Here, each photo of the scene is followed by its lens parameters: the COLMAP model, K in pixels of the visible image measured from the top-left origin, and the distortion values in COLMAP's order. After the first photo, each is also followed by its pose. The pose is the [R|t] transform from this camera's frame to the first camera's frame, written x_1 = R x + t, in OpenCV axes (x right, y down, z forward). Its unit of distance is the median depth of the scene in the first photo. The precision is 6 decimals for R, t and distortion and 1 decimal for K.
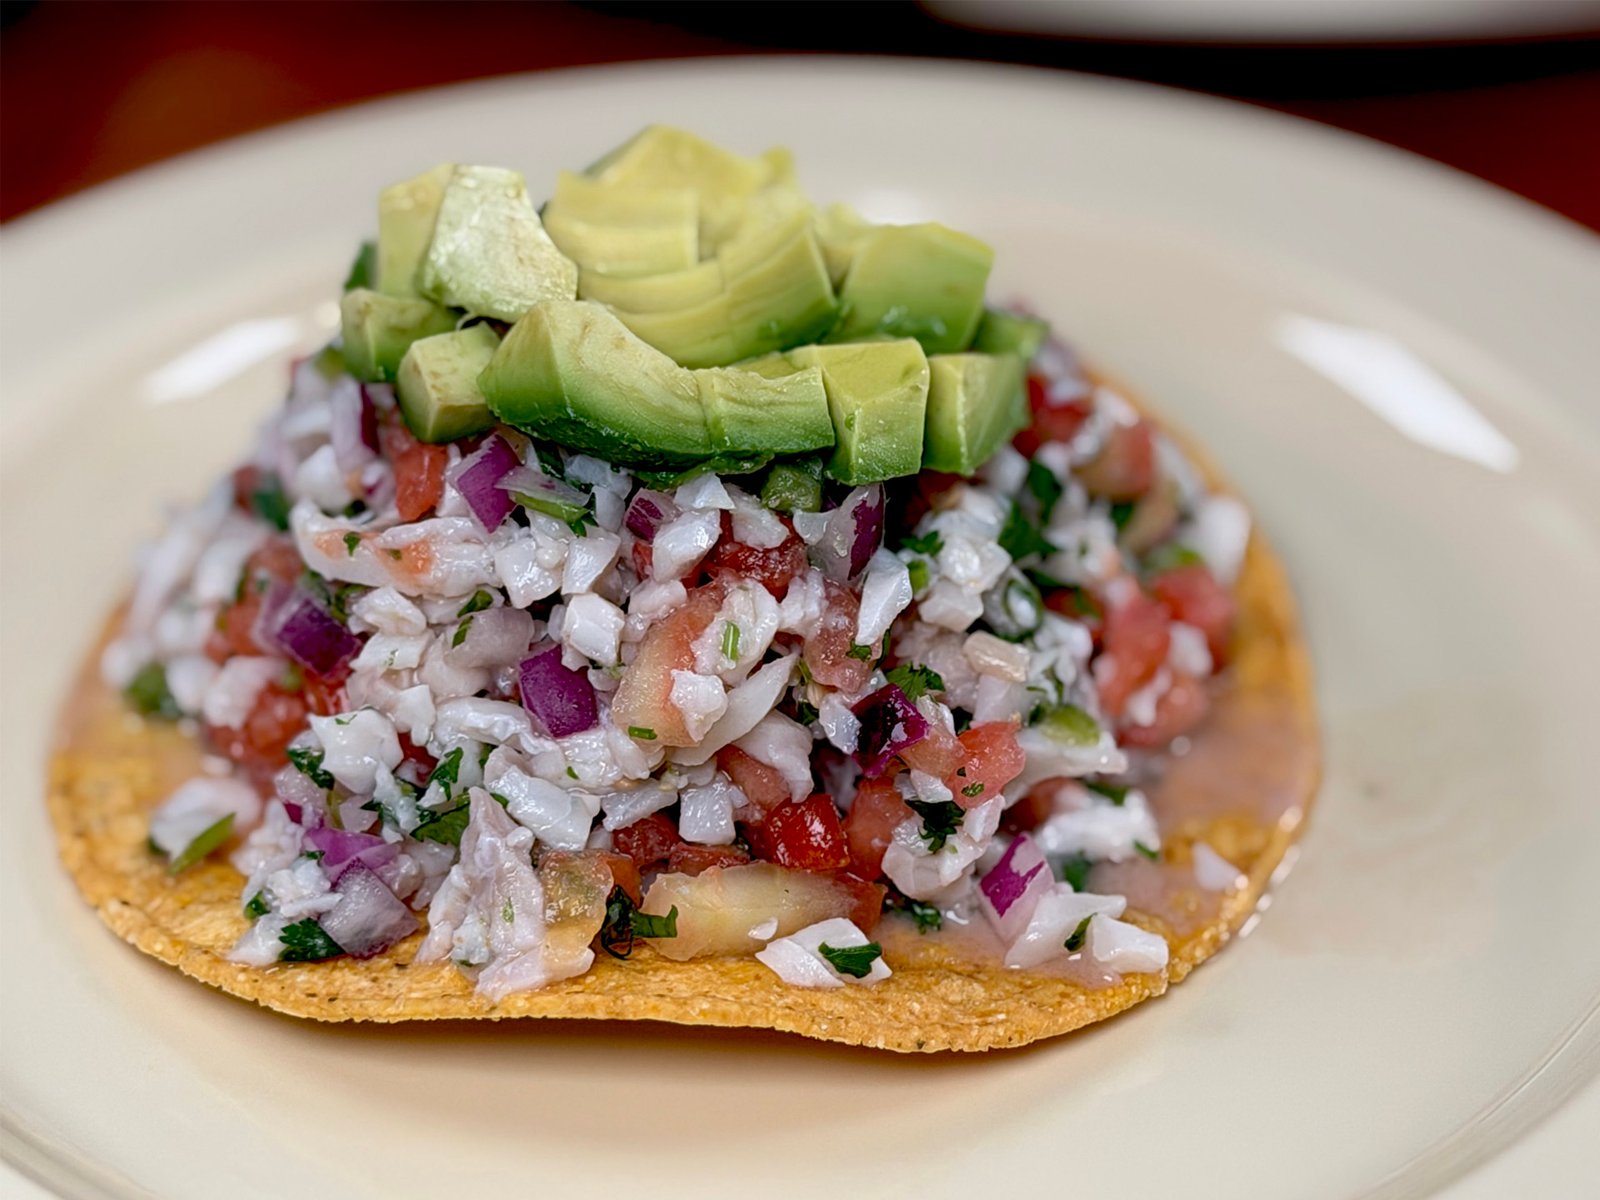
lens RADIAL K [[4688.1, 0, 800.0], [0, 4688.1, 600.0], [0, 0, 1]] dist [-0.012482, -0.431931]
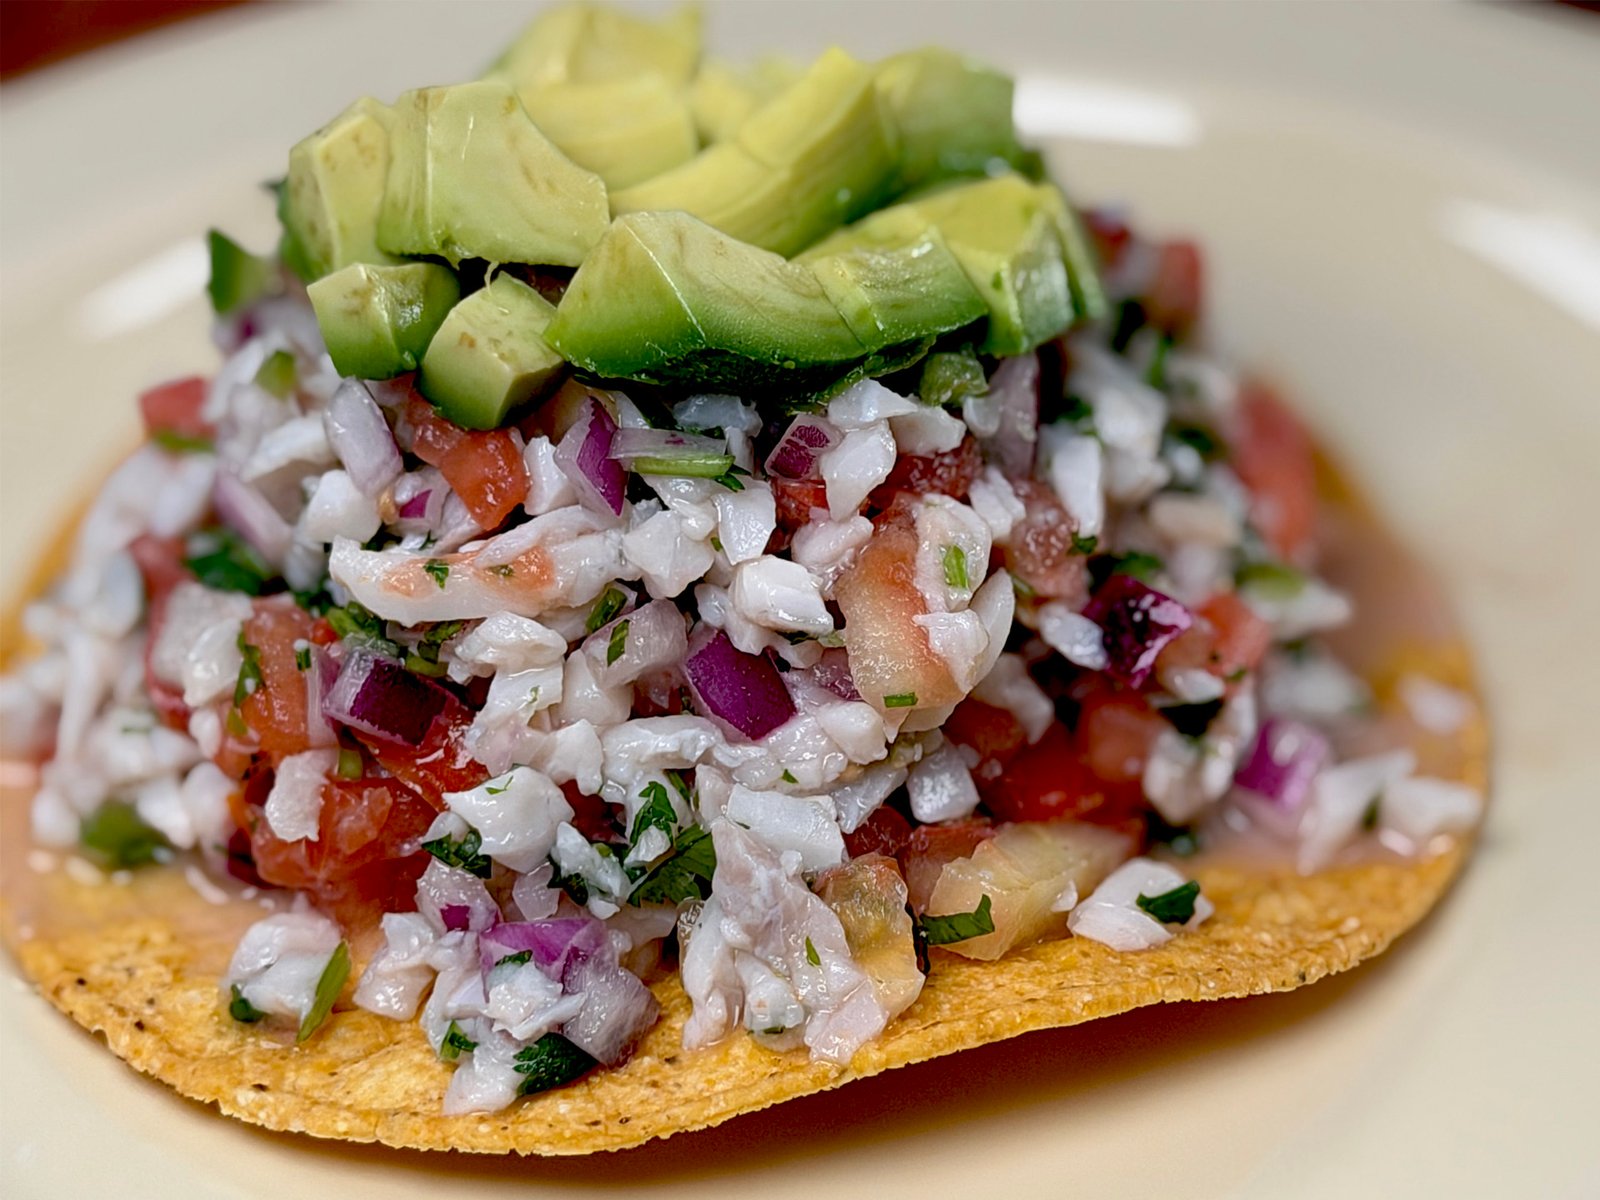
lens RADIAL K [[4688.1, 0, 800.0], [0, 4688.1, 600.0], [0, 0, 1]] dist [-0.012482, -0.431931]
pose [[0.920140, -0.242511, 0.307457, -0.290143], [0.243481, 0.969244, 0.035830, -0.021524], [-0.306690, 0.041892, 0.950887, 0.224132]]
